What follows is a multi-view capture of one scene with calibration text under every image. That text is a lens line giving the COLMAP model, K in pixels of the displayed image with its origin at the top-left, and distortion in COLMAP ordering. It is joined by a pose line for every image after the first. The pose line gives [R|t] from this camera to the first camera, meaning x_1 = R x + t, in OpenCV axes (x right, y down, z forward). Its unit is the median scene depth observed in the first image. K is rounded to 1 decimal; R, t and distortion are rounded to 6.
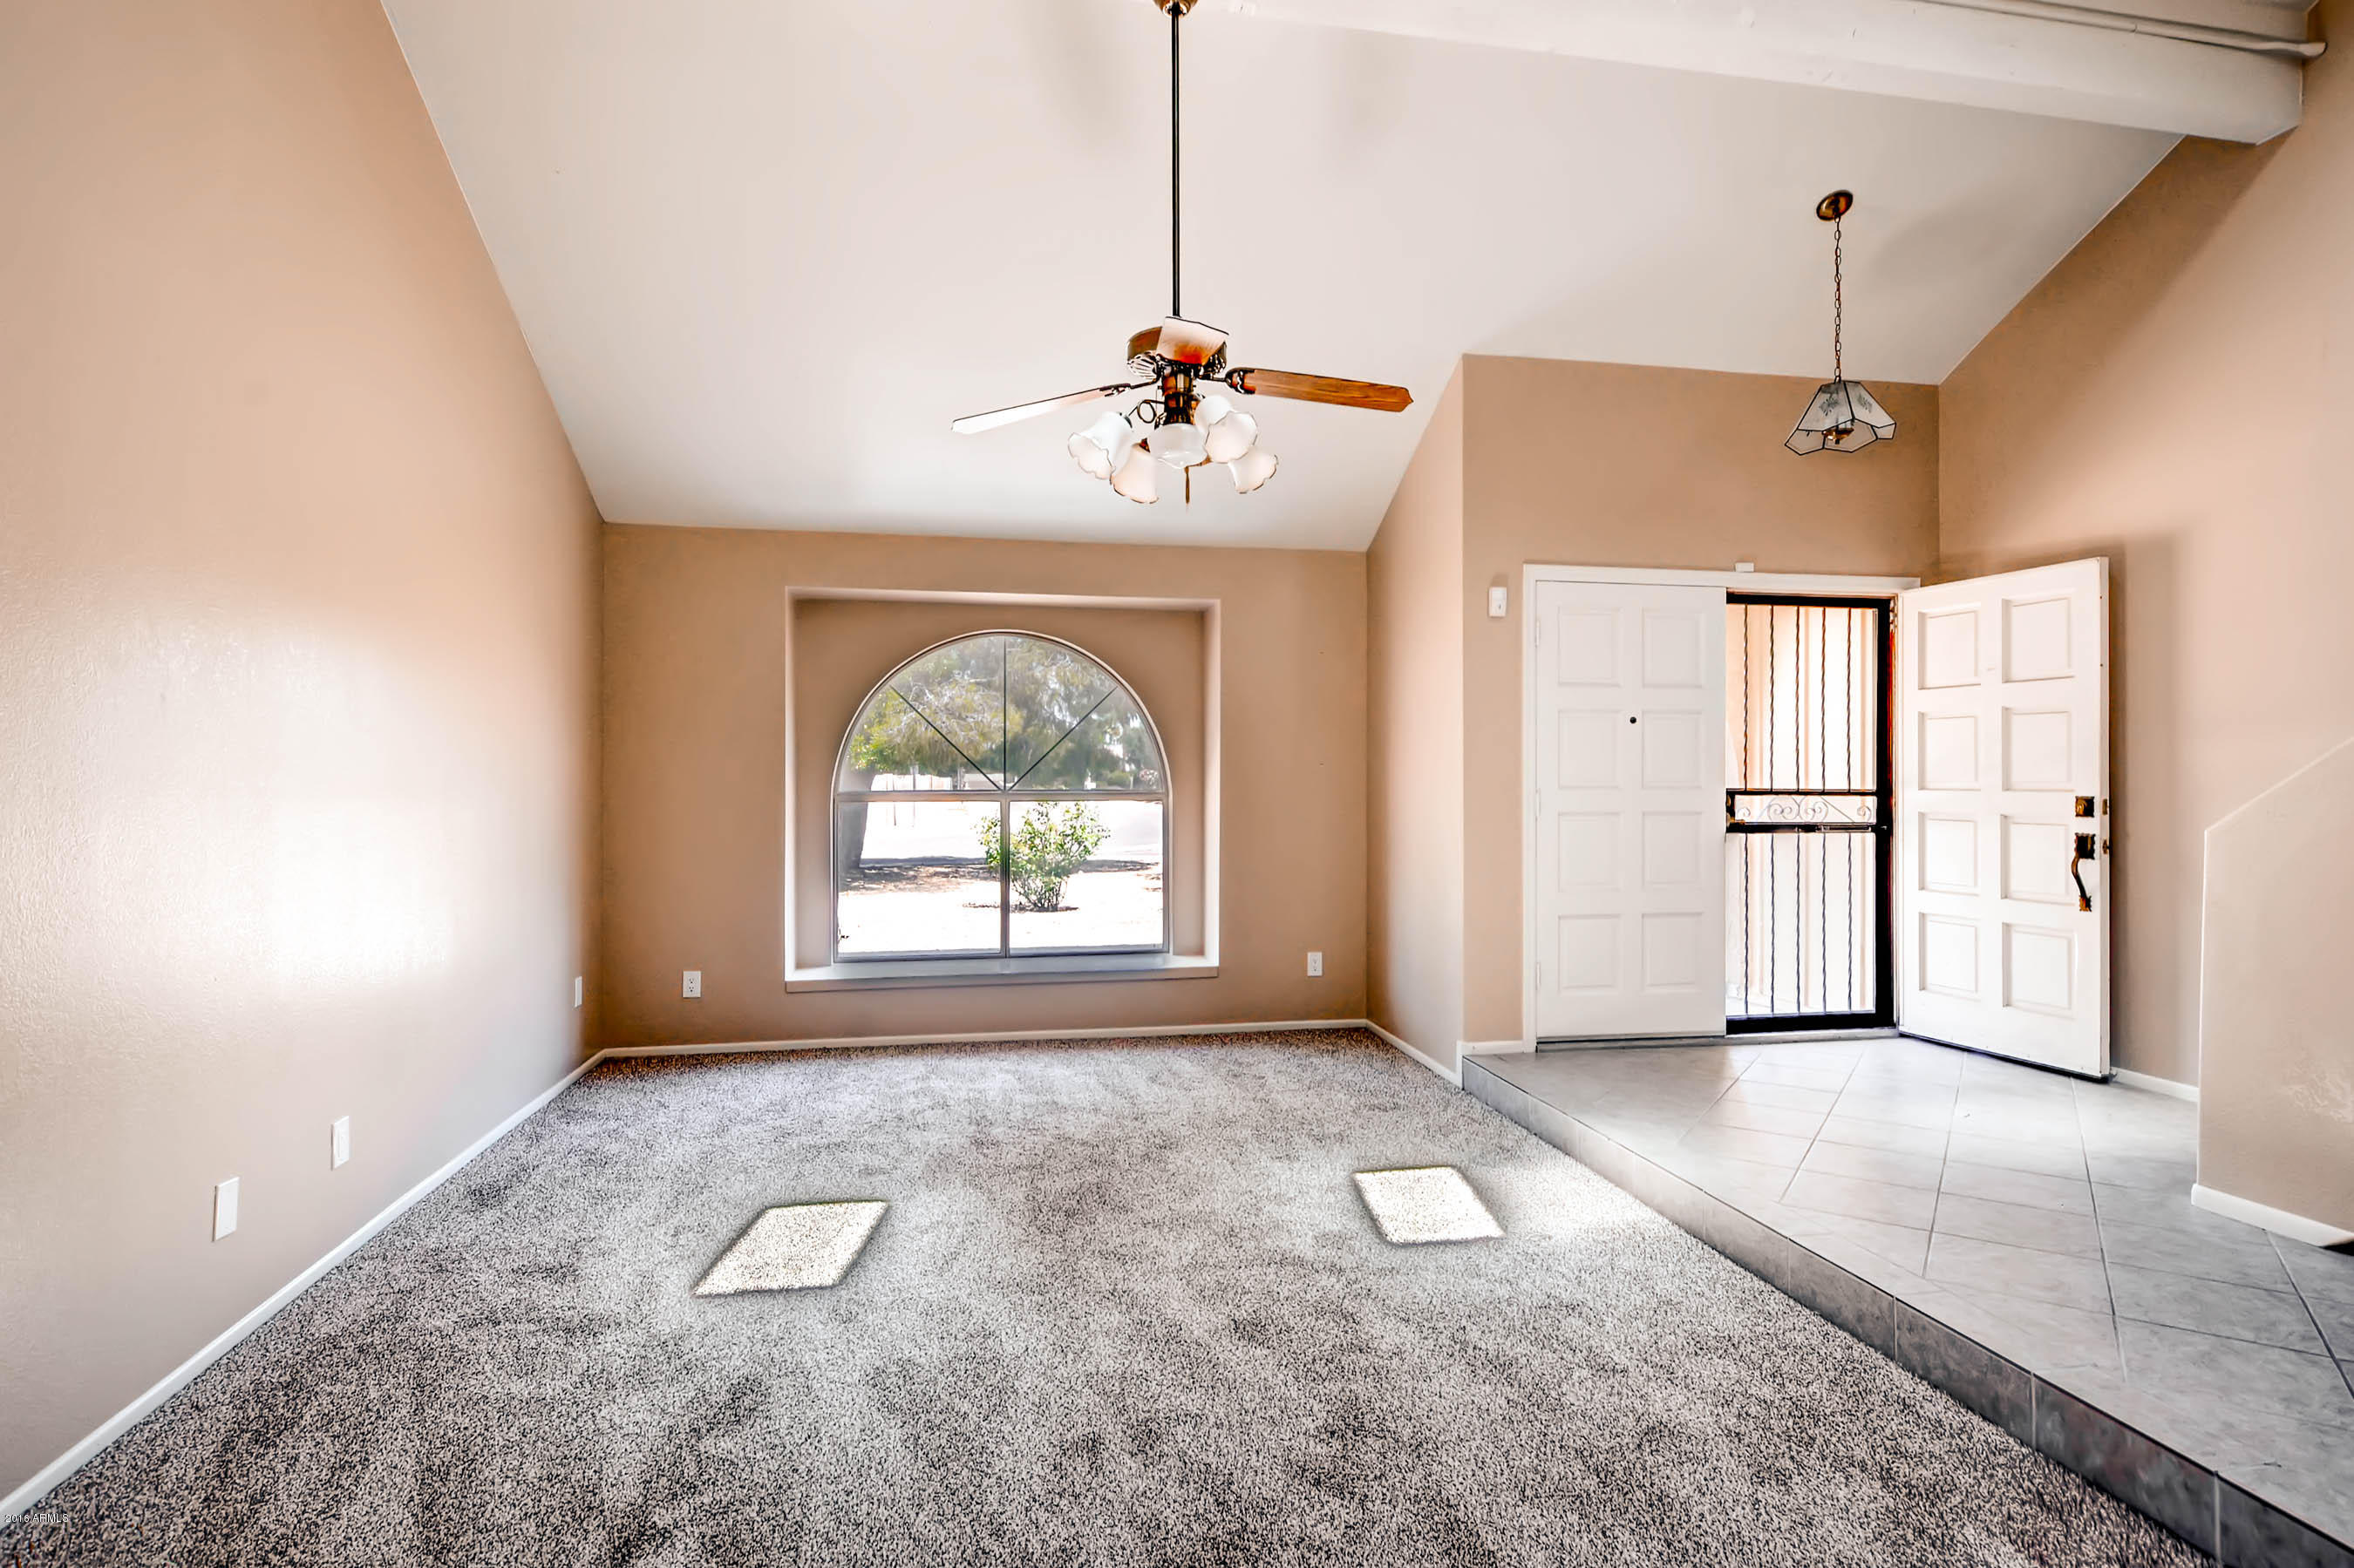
lens RADIAL K [[1080.6, 0, 1164.6], [0, 1080.6, 787.1], [0, 0, 1]] dist [-0.002726, -0.000110]
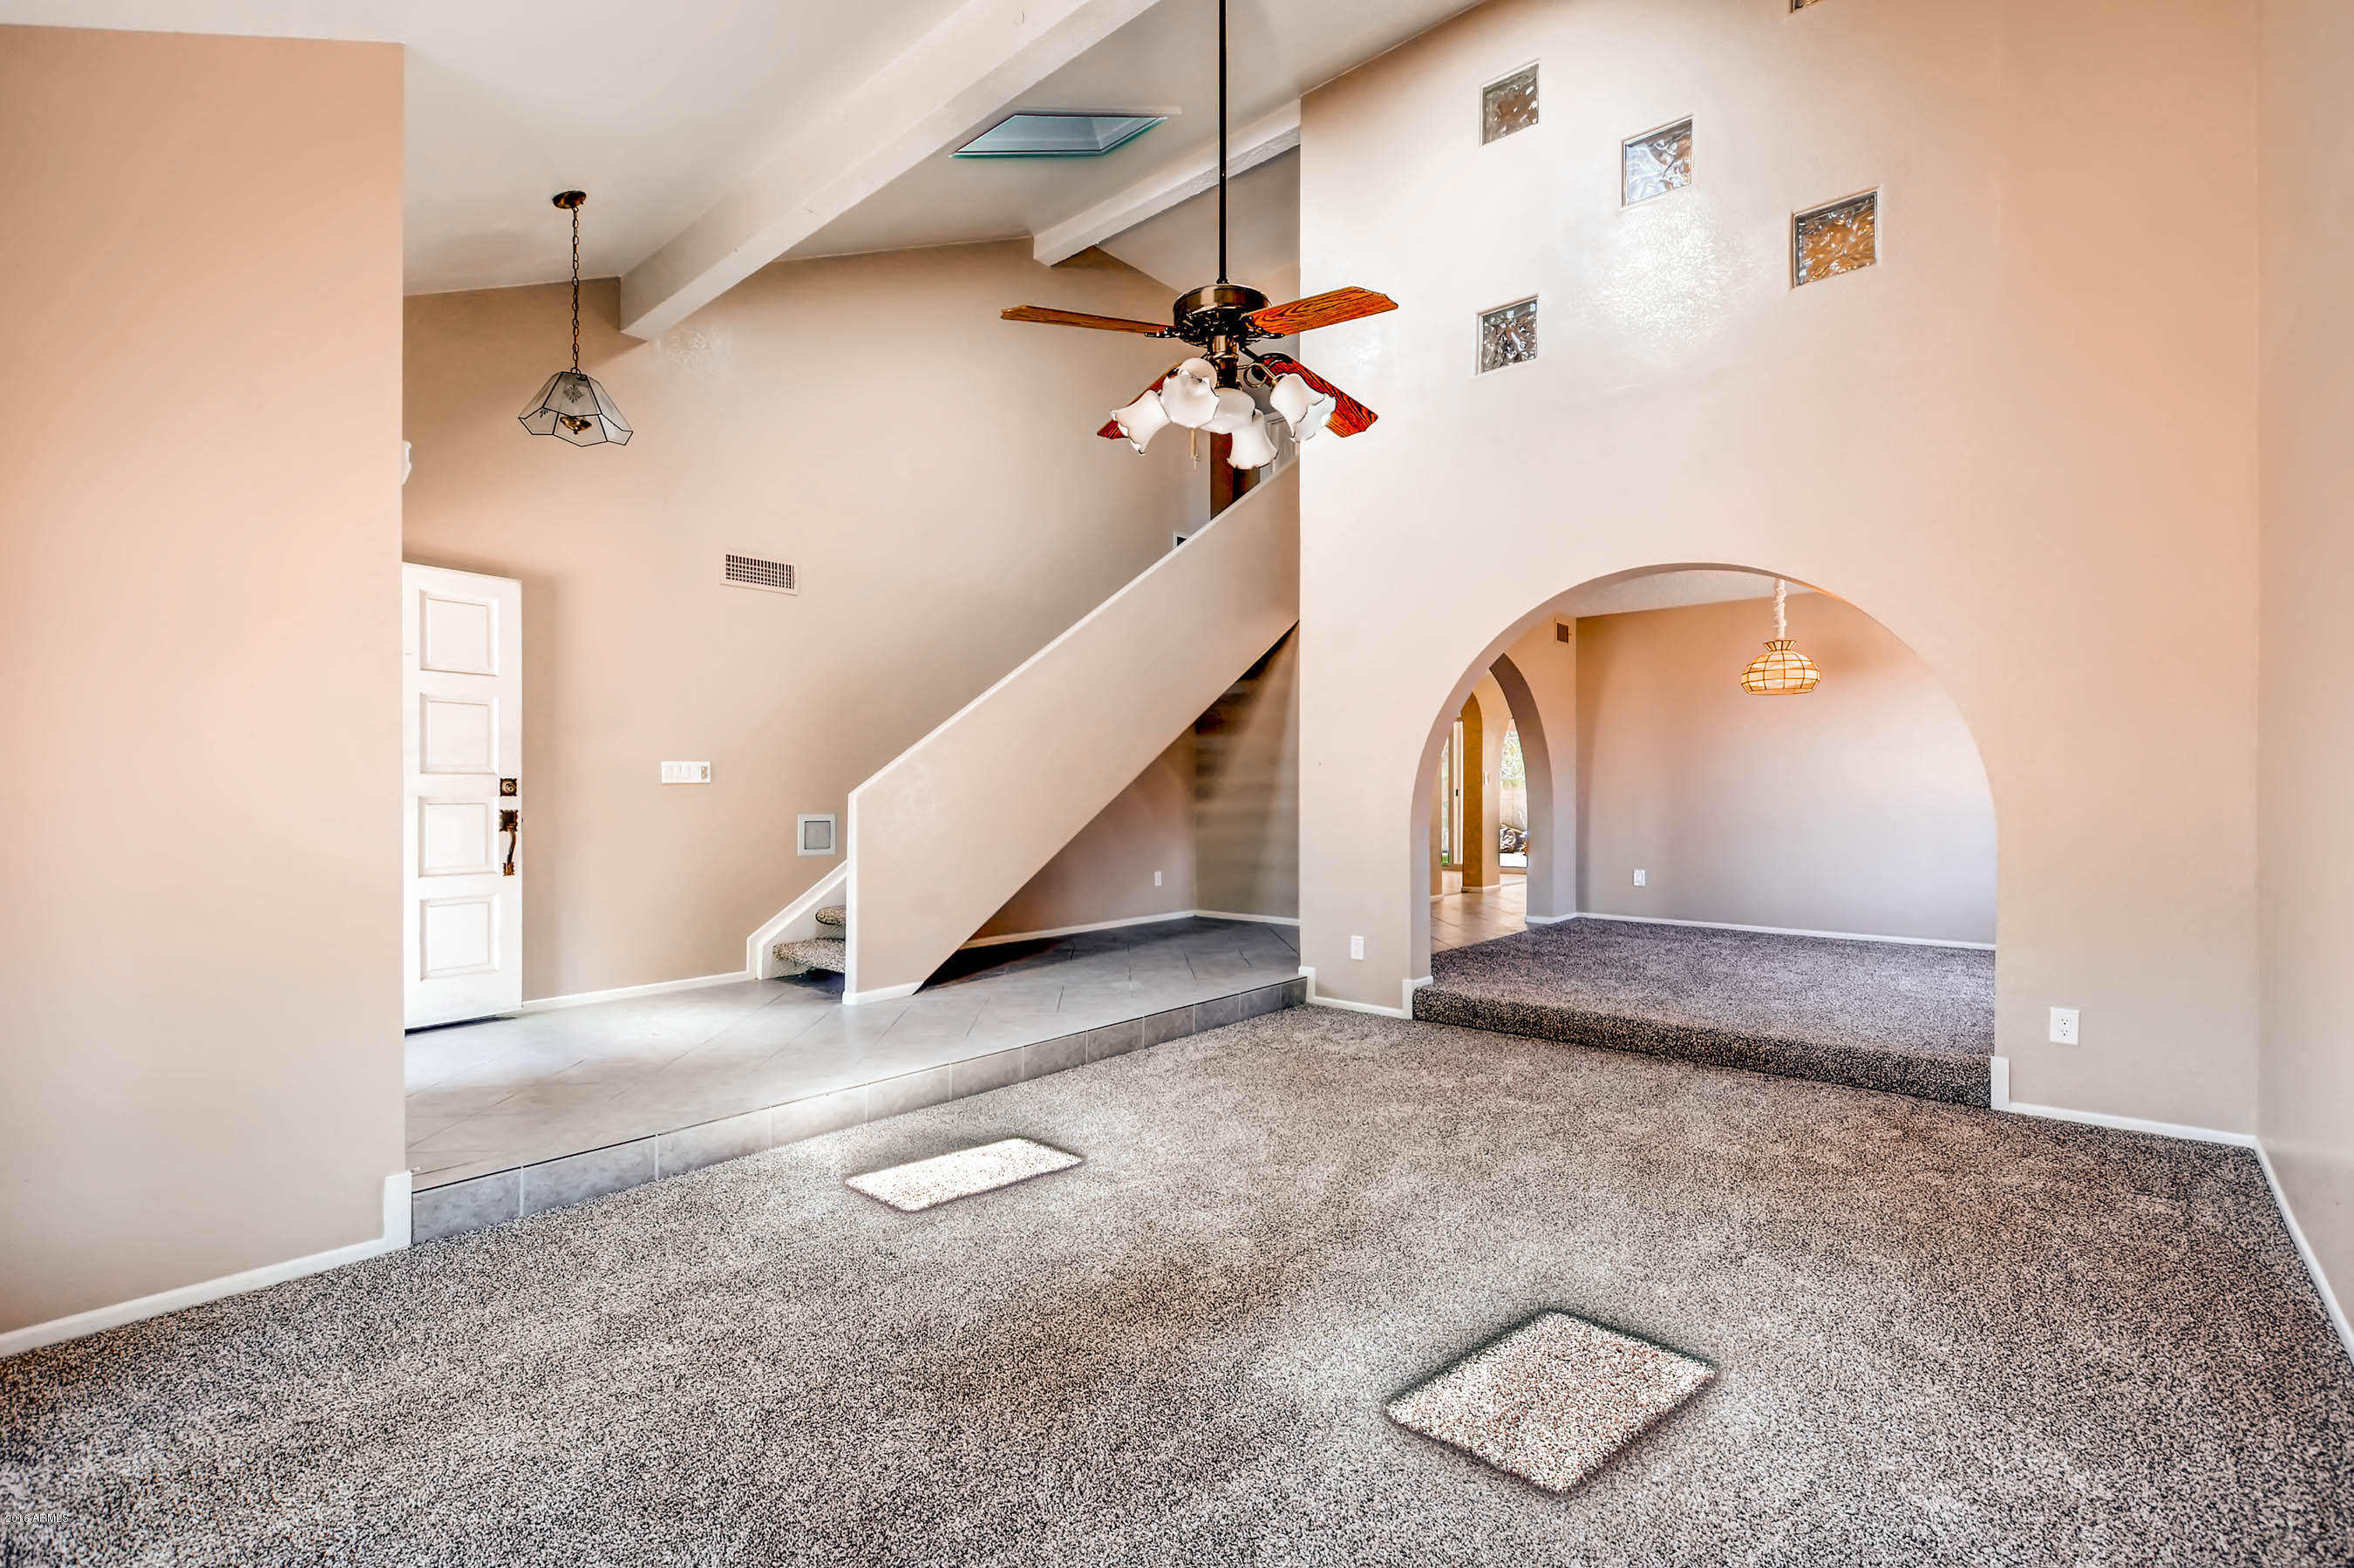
lens RADIAL K [[1080.6, 0, 1170.2], [0, 1080.6, 789.1], [0, 0, 1]] dist [-0.002726, -0.000110]
pose [[-0.609880, 0.006374, 0.792468, -0.549780], [0.003728, 0.999980, -0.005173, 0.030781], [-0.792485, -0.000201, -0.609892, 1.208517]]
